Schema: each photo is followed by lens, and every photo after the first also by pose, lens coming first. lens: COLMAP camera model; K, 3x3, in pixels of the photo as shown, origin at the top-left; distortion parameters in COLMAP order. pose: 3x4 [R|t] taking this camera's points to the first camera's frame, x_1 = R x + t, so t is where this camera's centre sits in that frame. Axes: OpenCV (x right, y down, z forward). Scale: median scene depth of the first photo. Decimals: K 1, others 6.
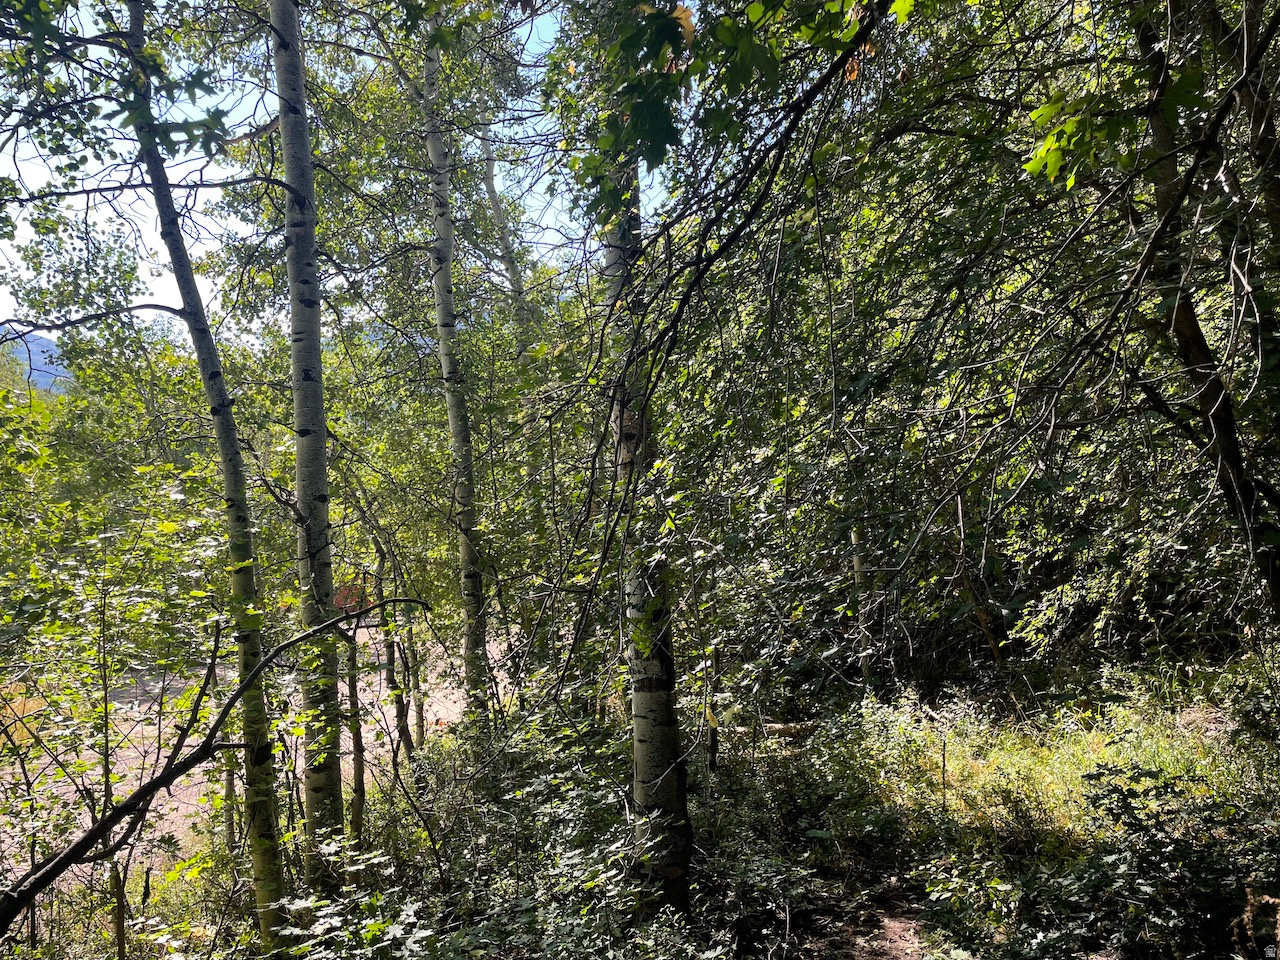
lens RADIAL K [[955.4, 0, 632.2], [0, 955.4, 470.7], [0, 0, 1]] dist [0.092501, -0.115114]
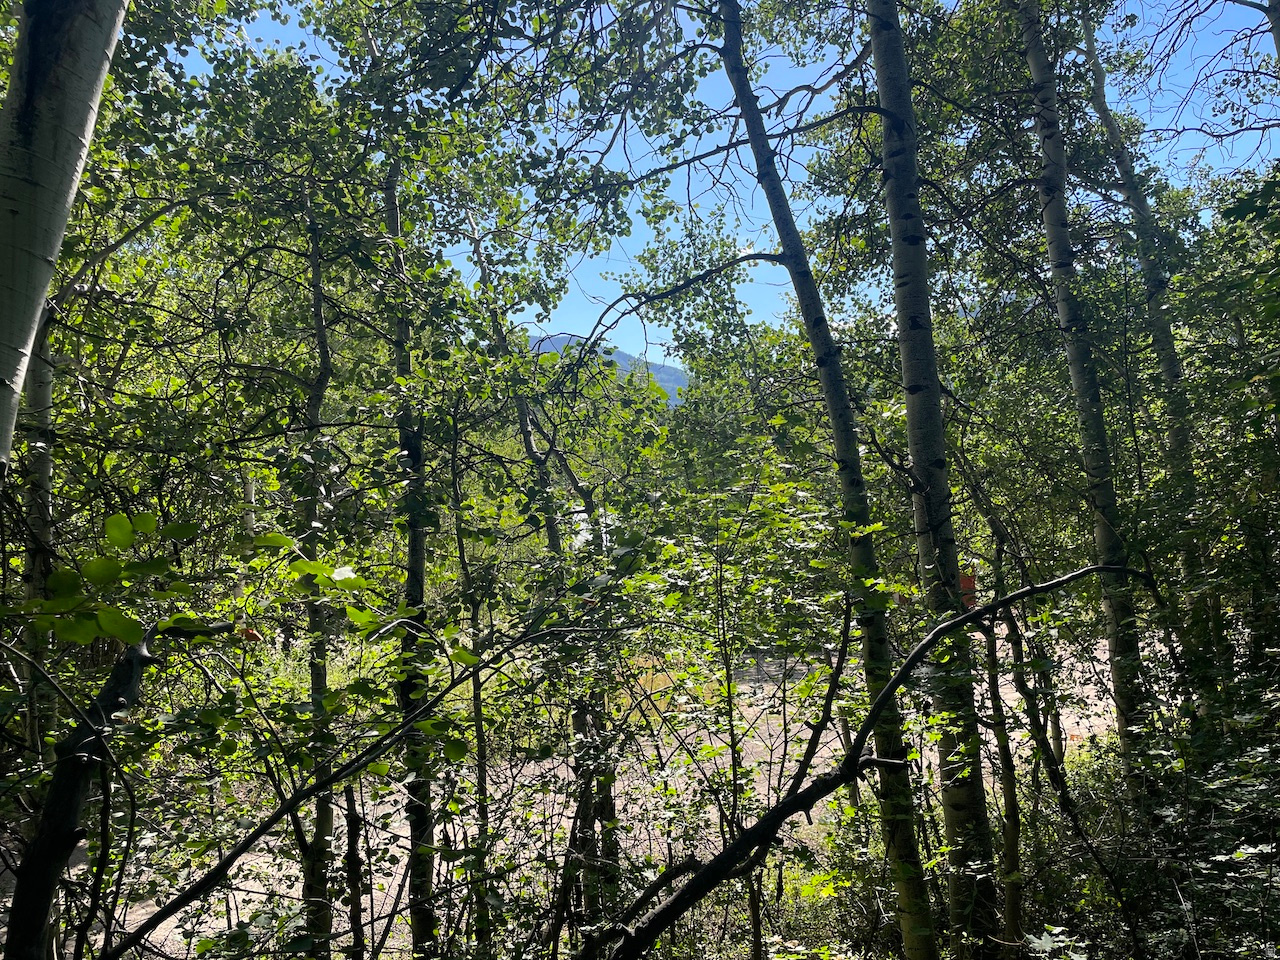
lens RADIAL K [[955.4, 0, 632.2], [0, 955.4, 470.7], [0, 0, 1]] dist [0.092501, -0.115114]
pose [[0.829199, -0.047672, -0.556918, -0.073545], [0.050970, 0.998654, -0.009594, 0.029892], [0.556625, -0.020431, 0.830512, 0.143442]]
